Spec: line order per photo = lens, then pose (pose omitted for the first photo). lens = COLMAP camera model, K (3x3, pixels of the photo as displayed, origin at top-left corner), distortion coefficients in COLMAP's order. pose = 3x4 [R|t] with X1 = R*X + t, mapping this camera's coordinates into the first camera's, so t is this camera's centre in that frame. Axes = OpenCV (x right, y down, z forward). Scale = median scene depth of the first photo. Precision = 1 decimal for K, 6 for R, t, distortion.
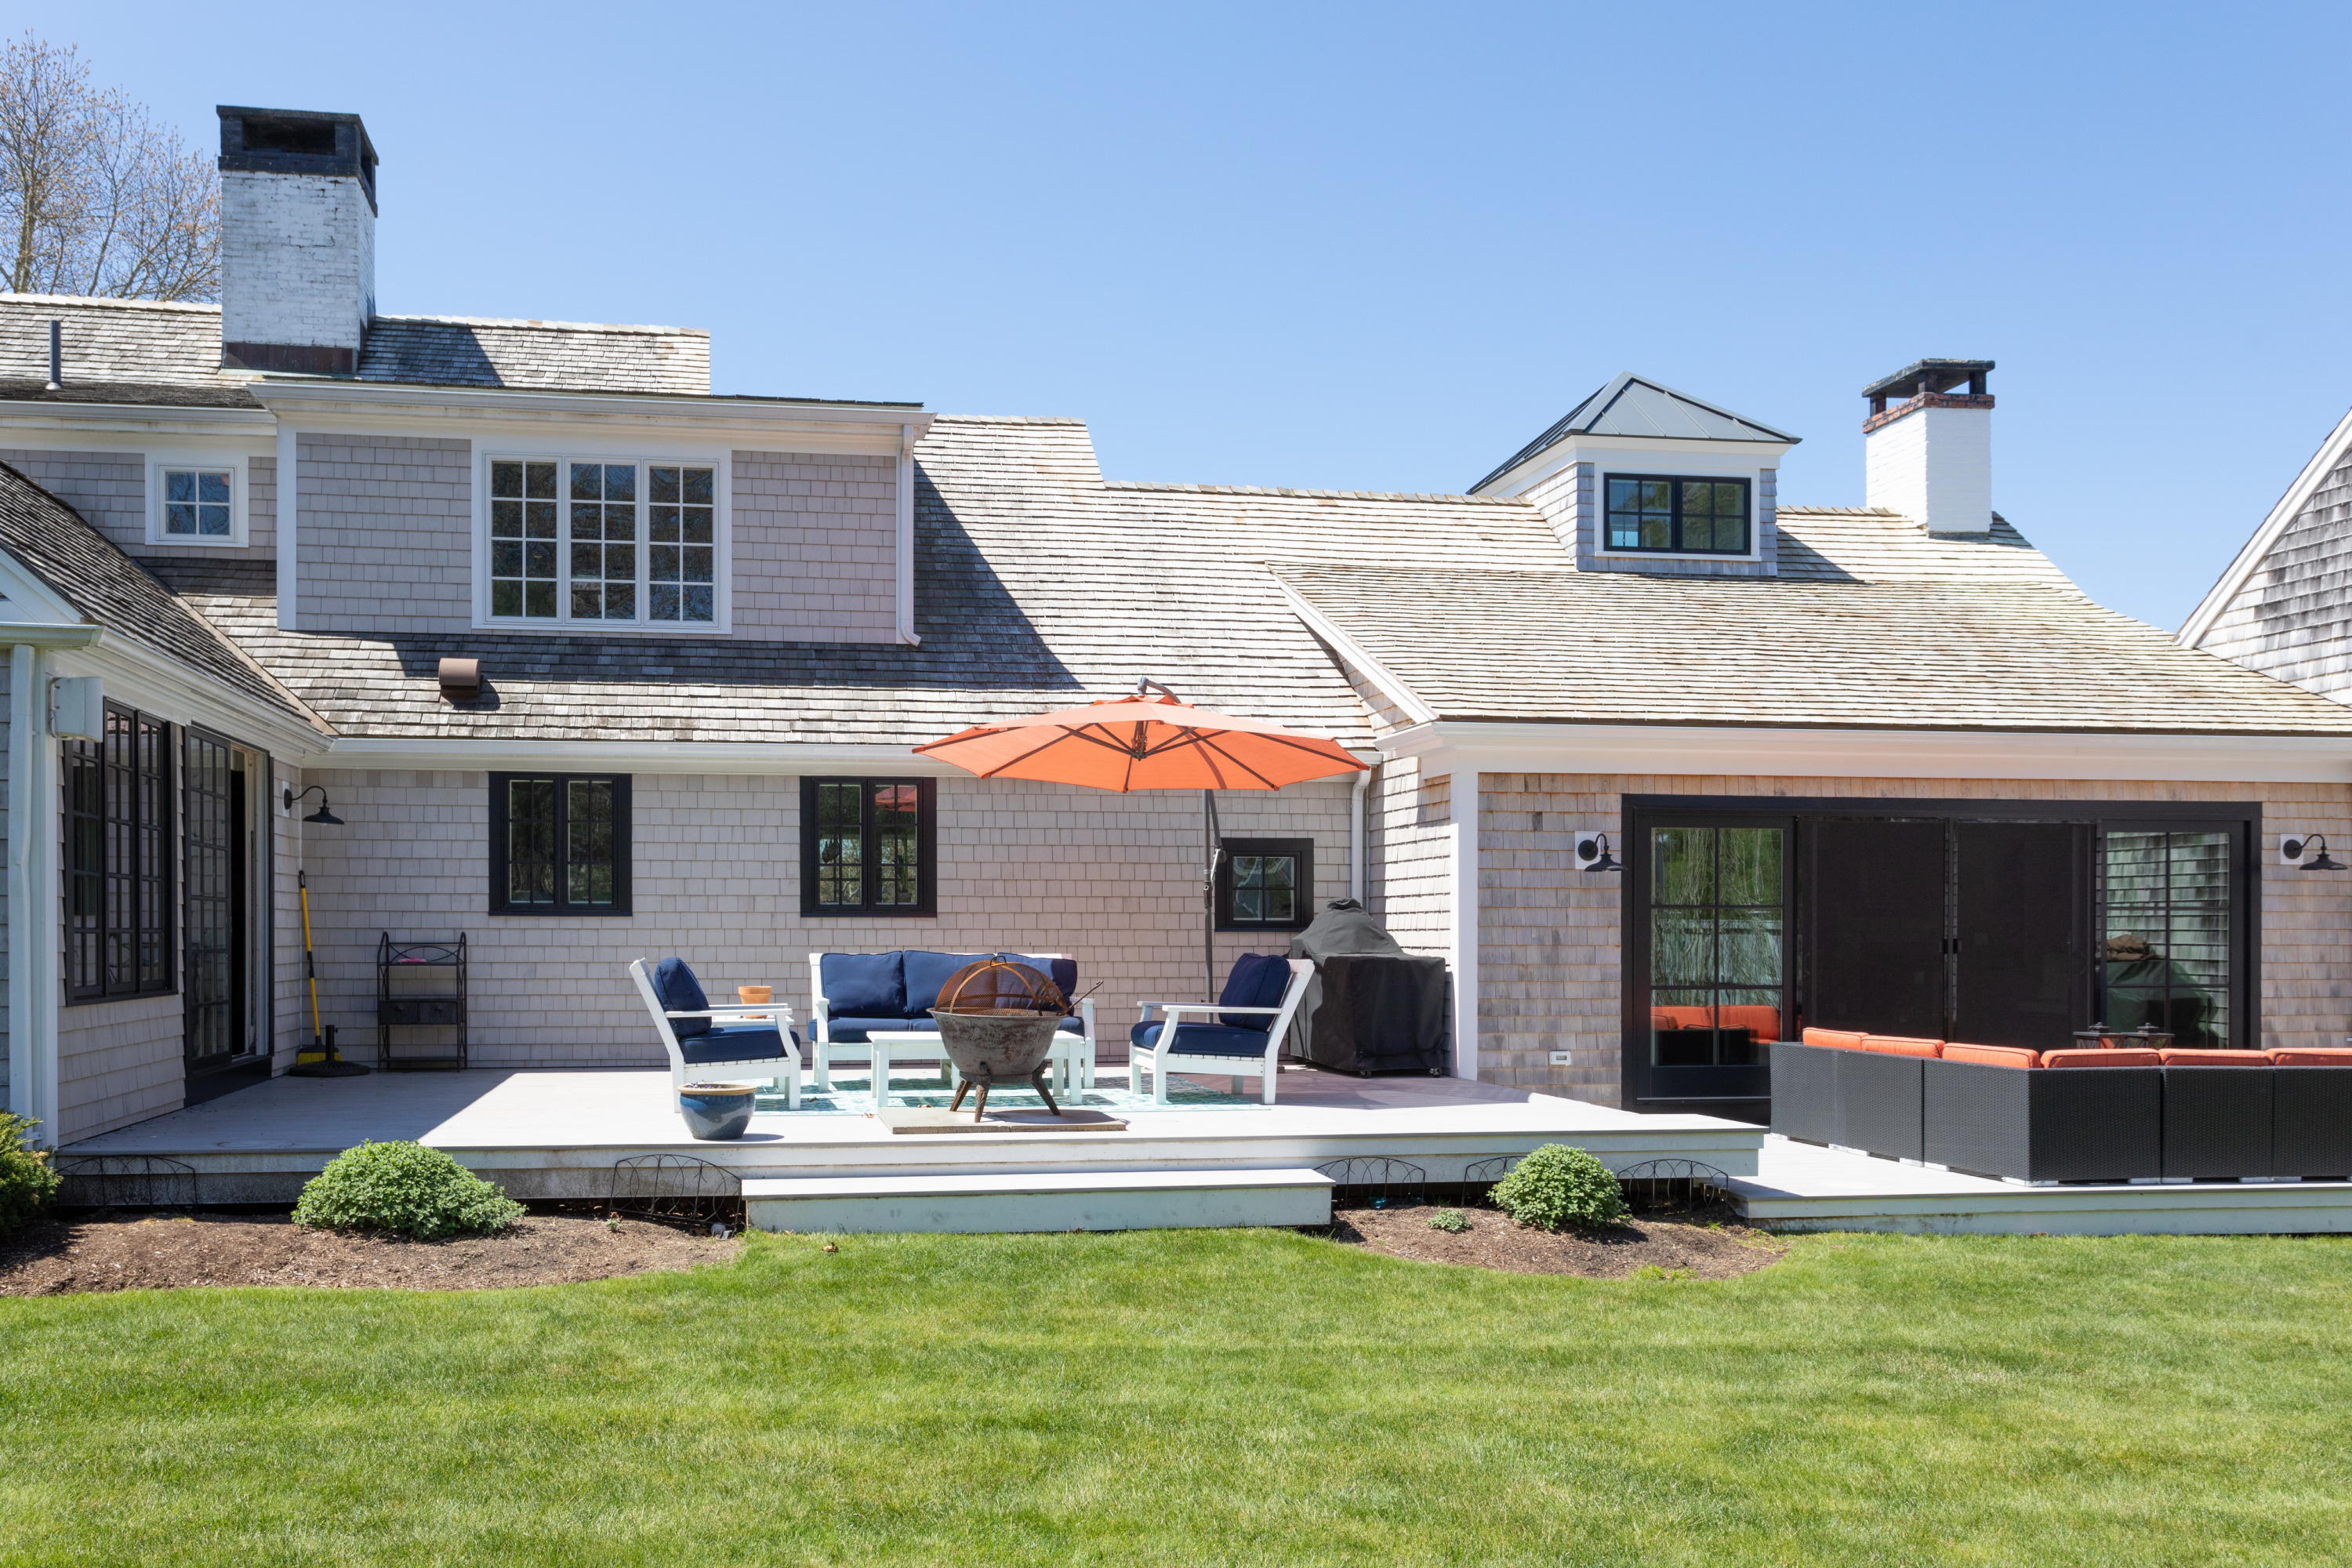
lens RADIAL K [[1742.9, 0, 956.1], [0, 1742.9, 930.3], [0, 0, 1]] dist [0.004488, -0.000646]
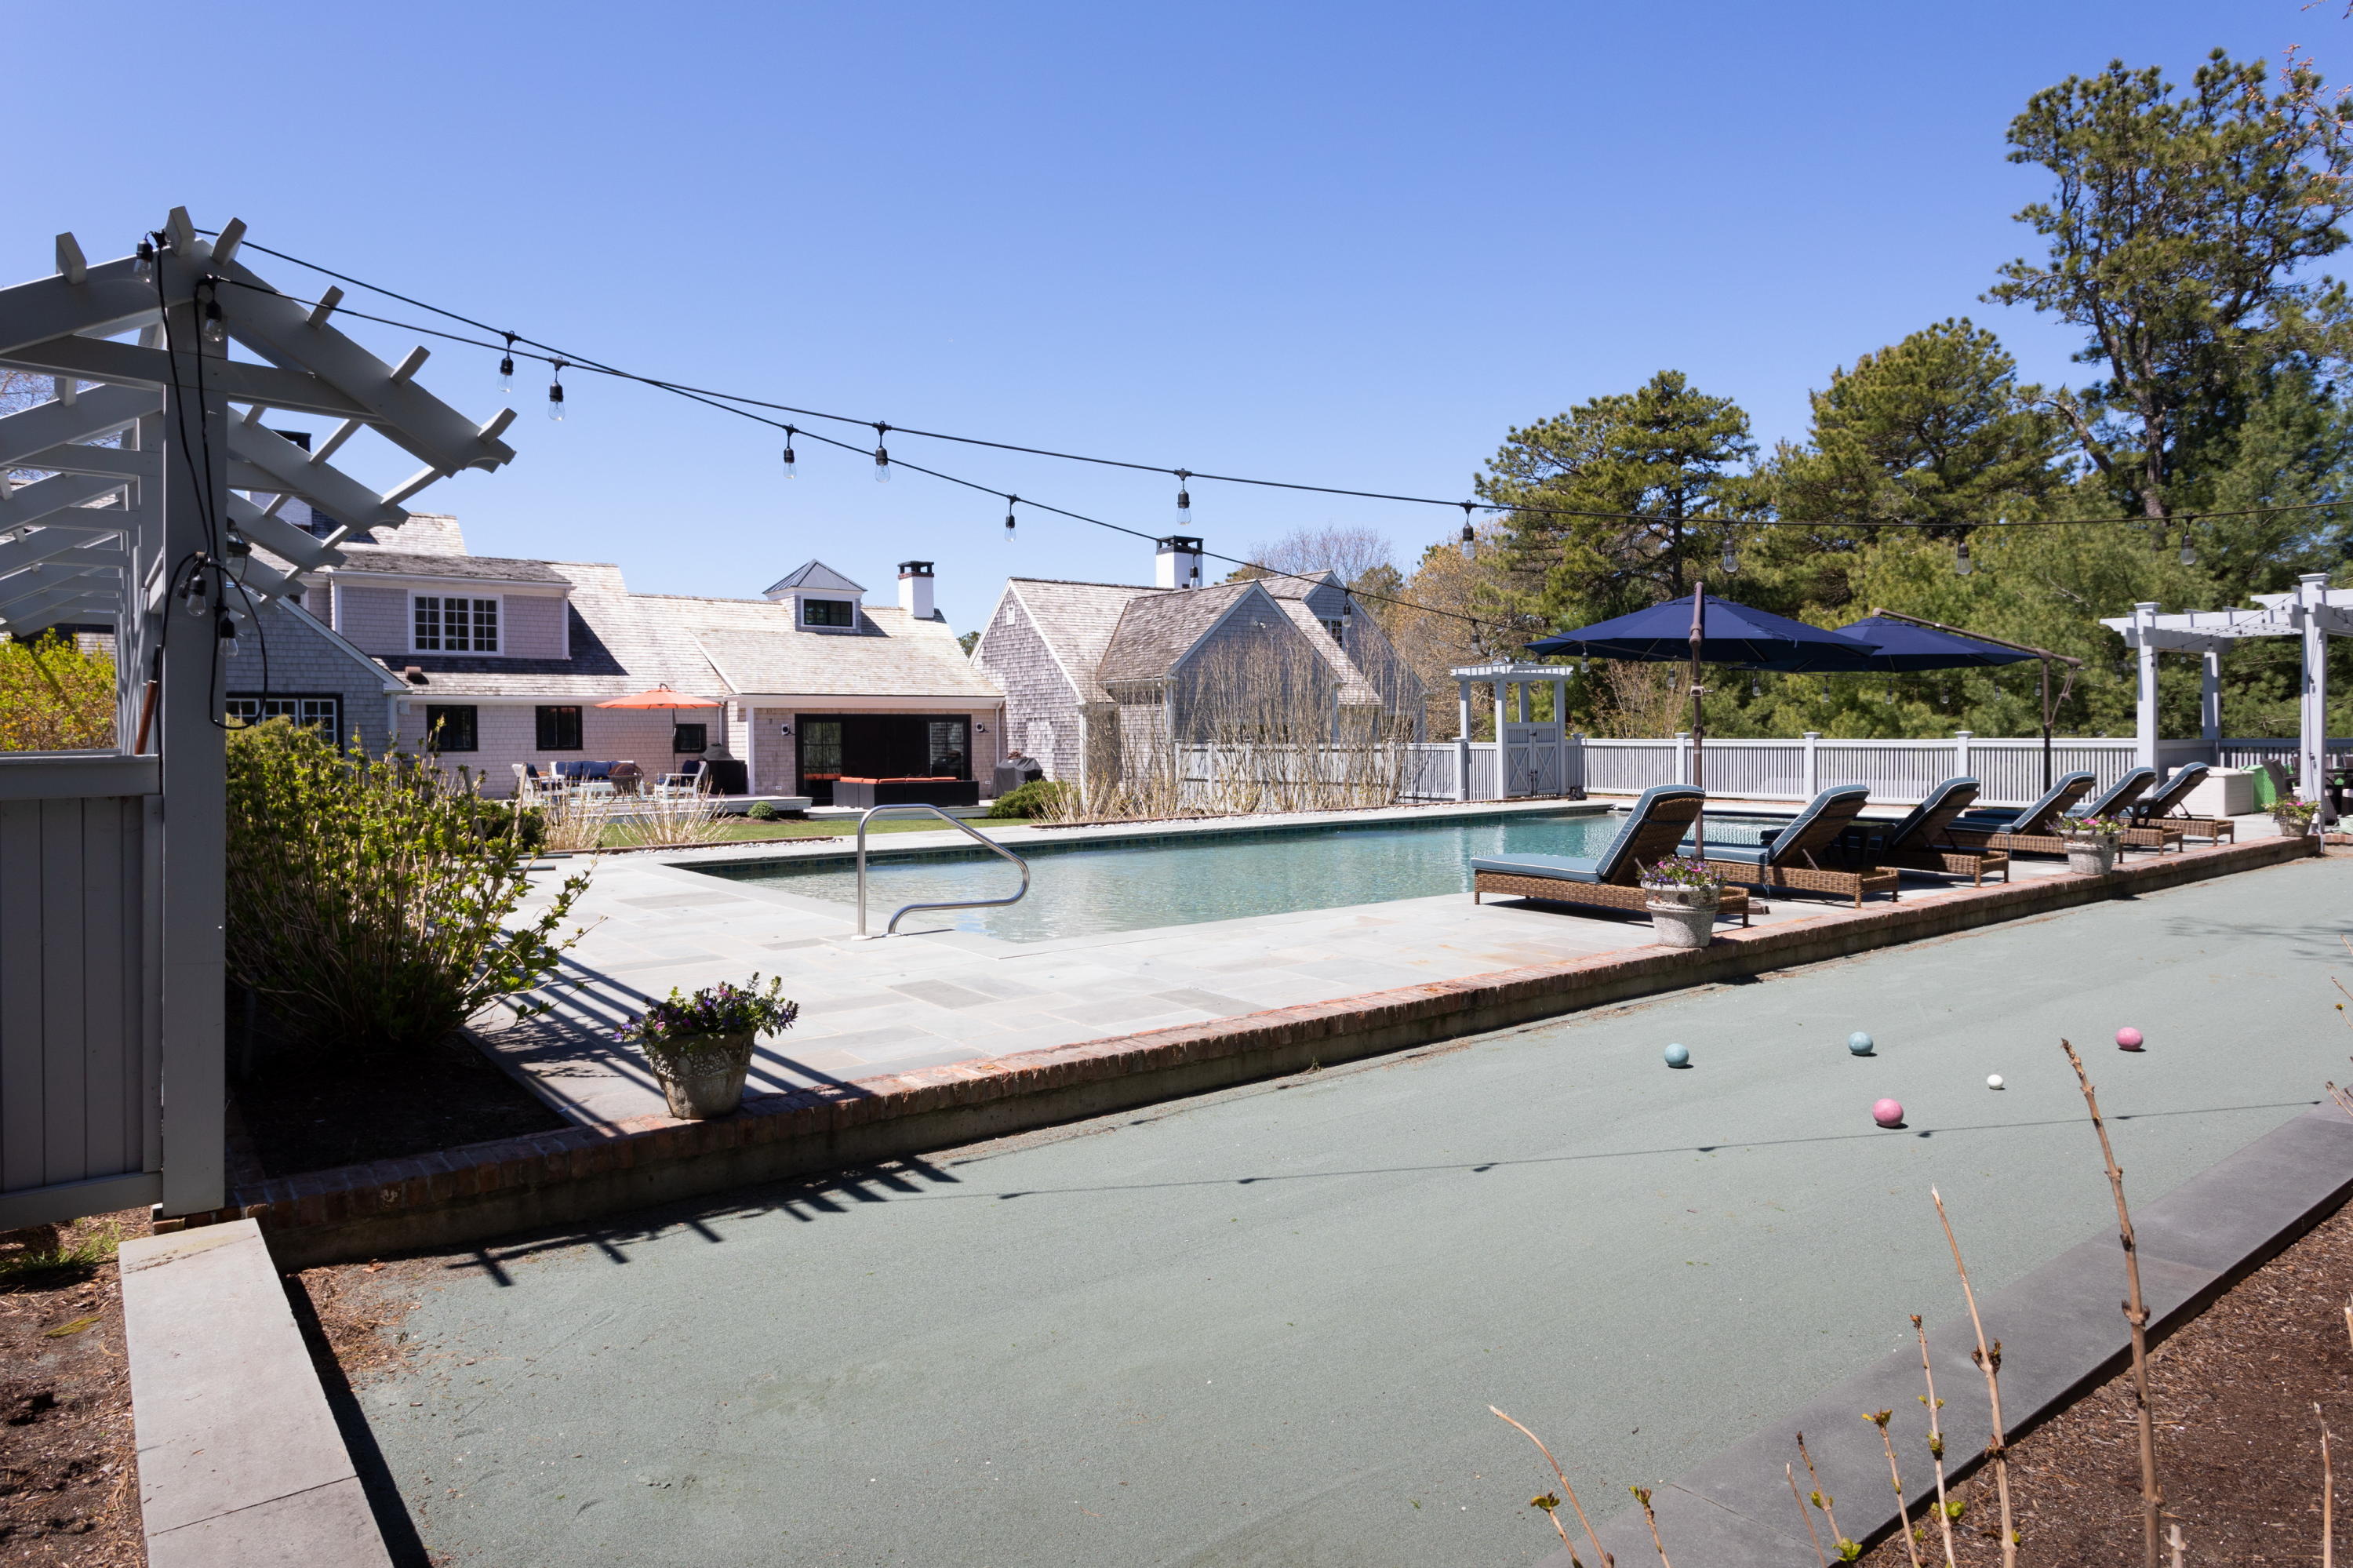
lens RADIAL K [[1420.0, 0, 1207.4], [0, 1420.0, 755.7], [0, 0, 1]] dist [-0.004816, 0.001222]
pose [[0.859020, -0.015380, 0.511711, -0.347016], [0.006291, 0.999790, 0.019488, -0.038495], [-0.511903, -0.013522, 0.858937, -1.752306]]
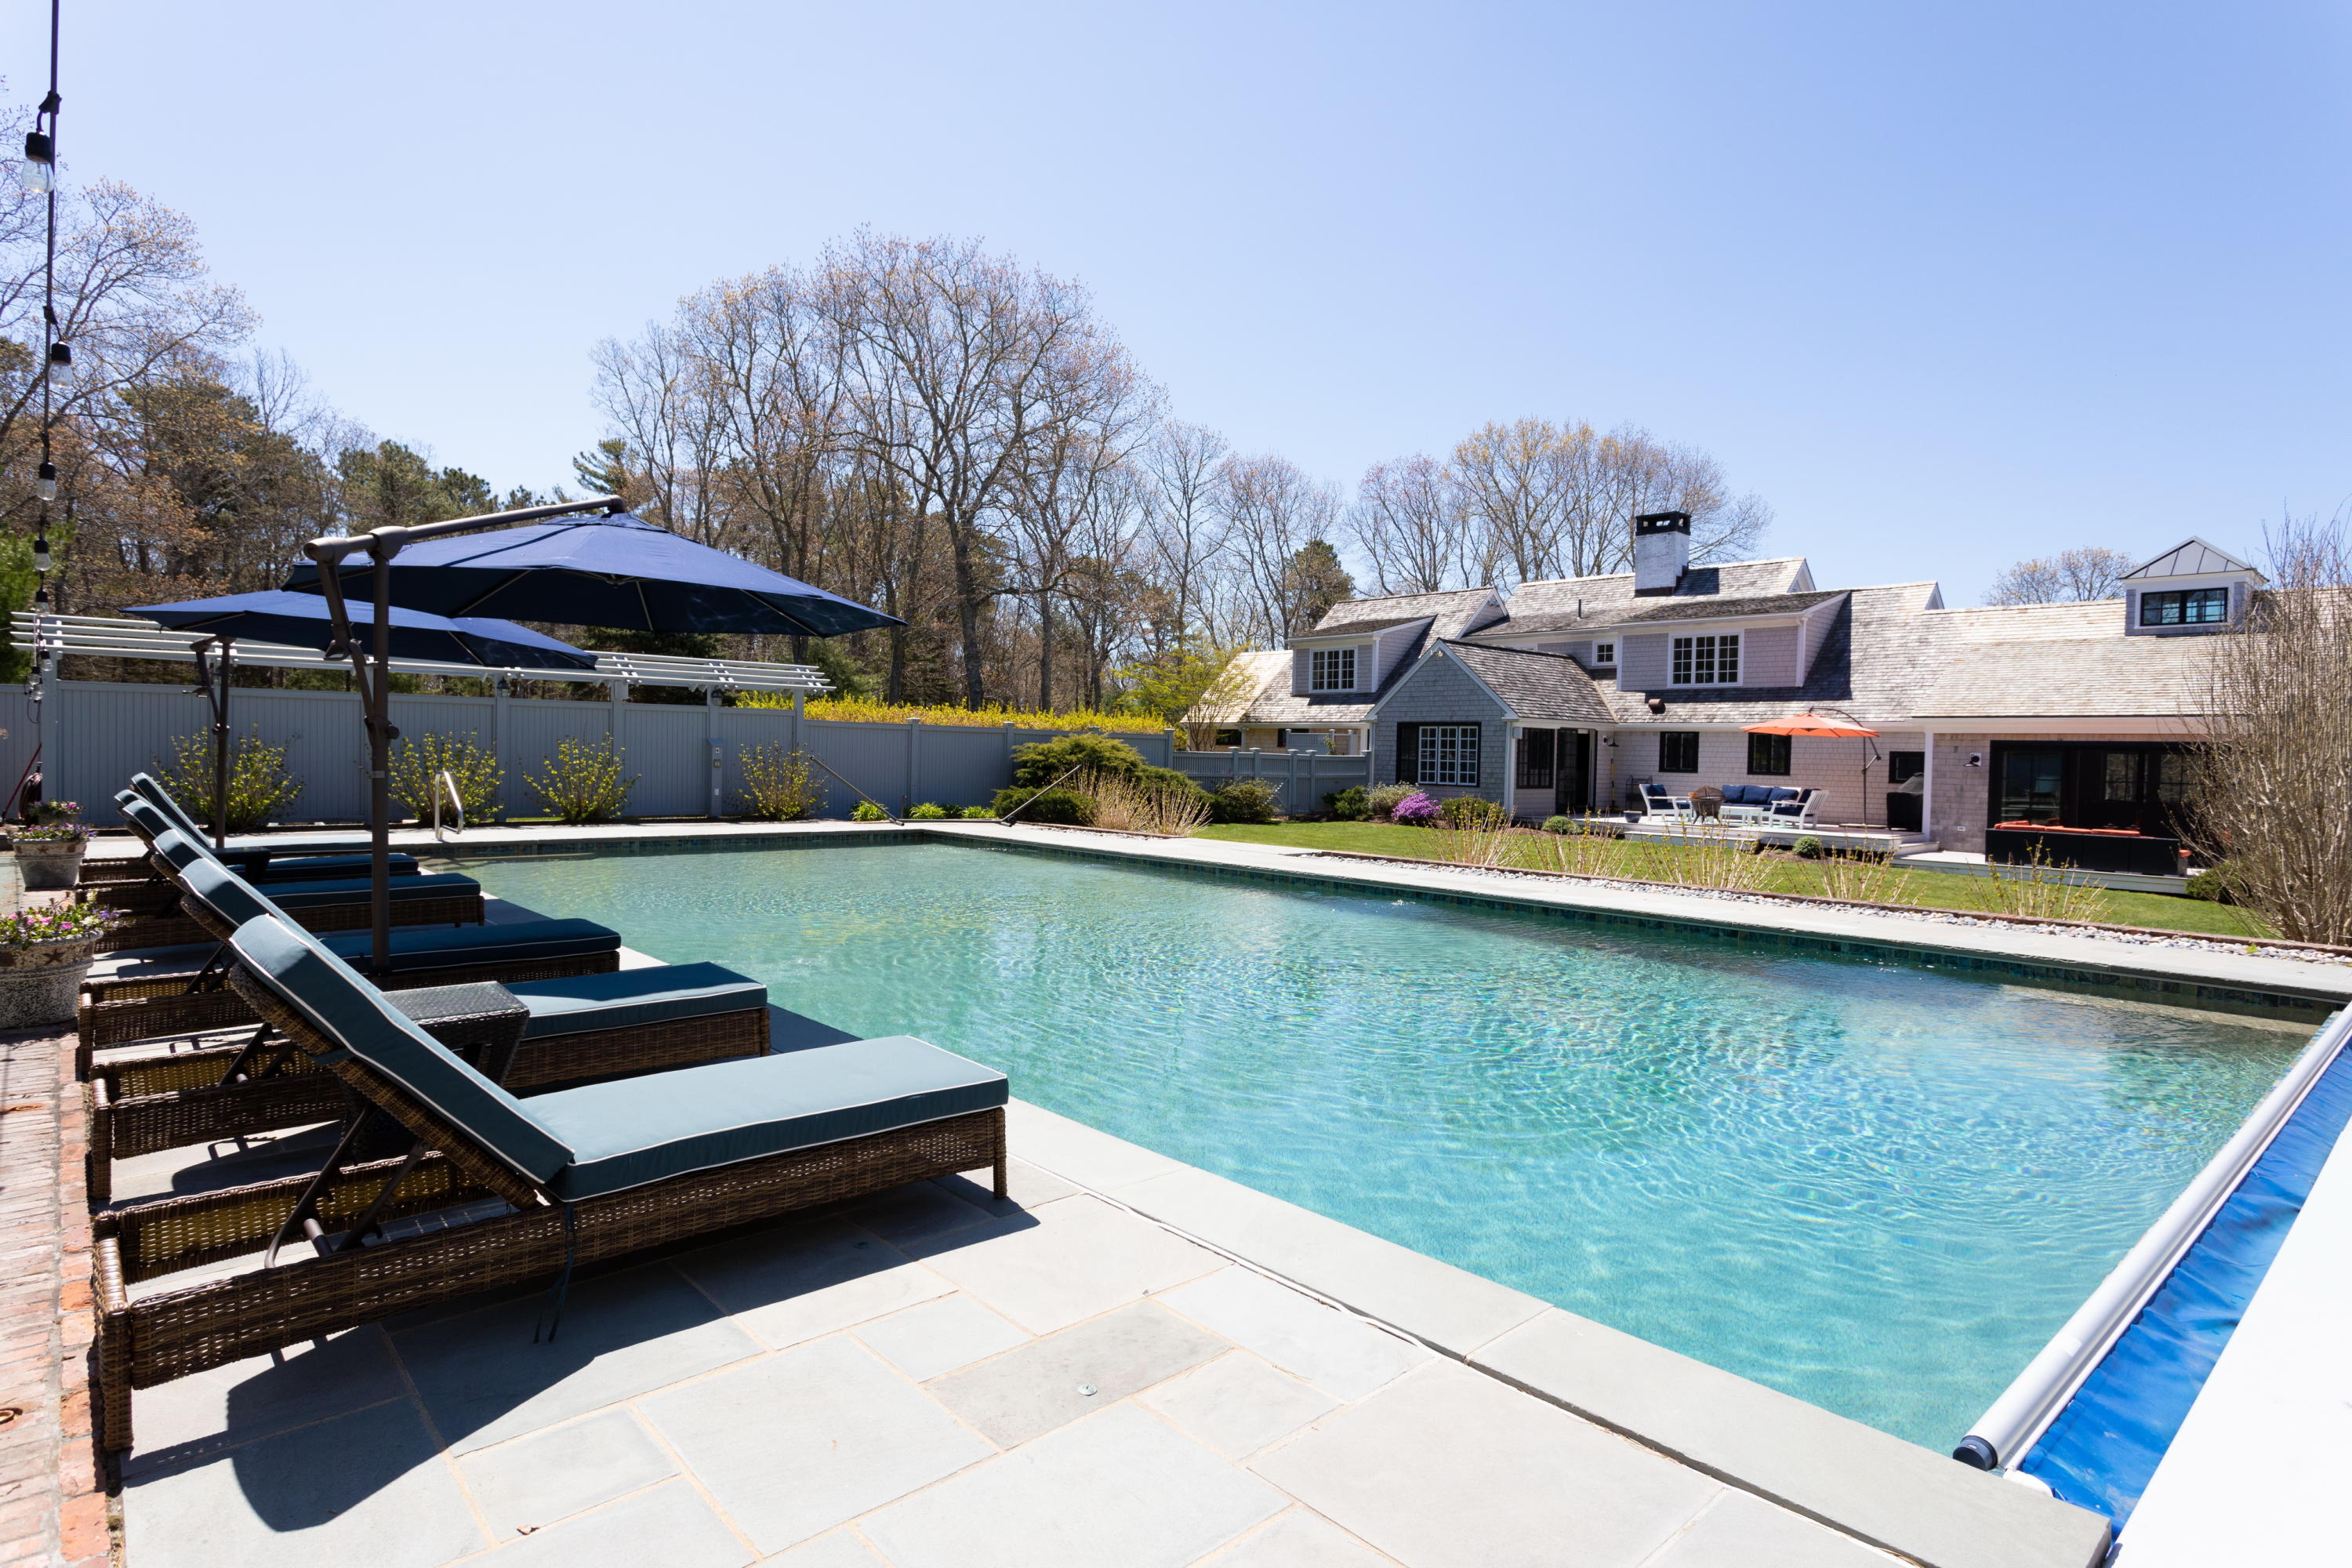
lens RADIAL K [[1237.0, 0, 1176.0], [0, 1237.0, 784.0], [0, 0, 1]] dist [-0.000138, 0.000366]
pose [[0.563381, 0.033052, -0.825536, 1.196657], [-0.018569, 0.999454, 0.027343, -0.032512], [0.825988, -0.000075, 0.563687, -1.175317]]
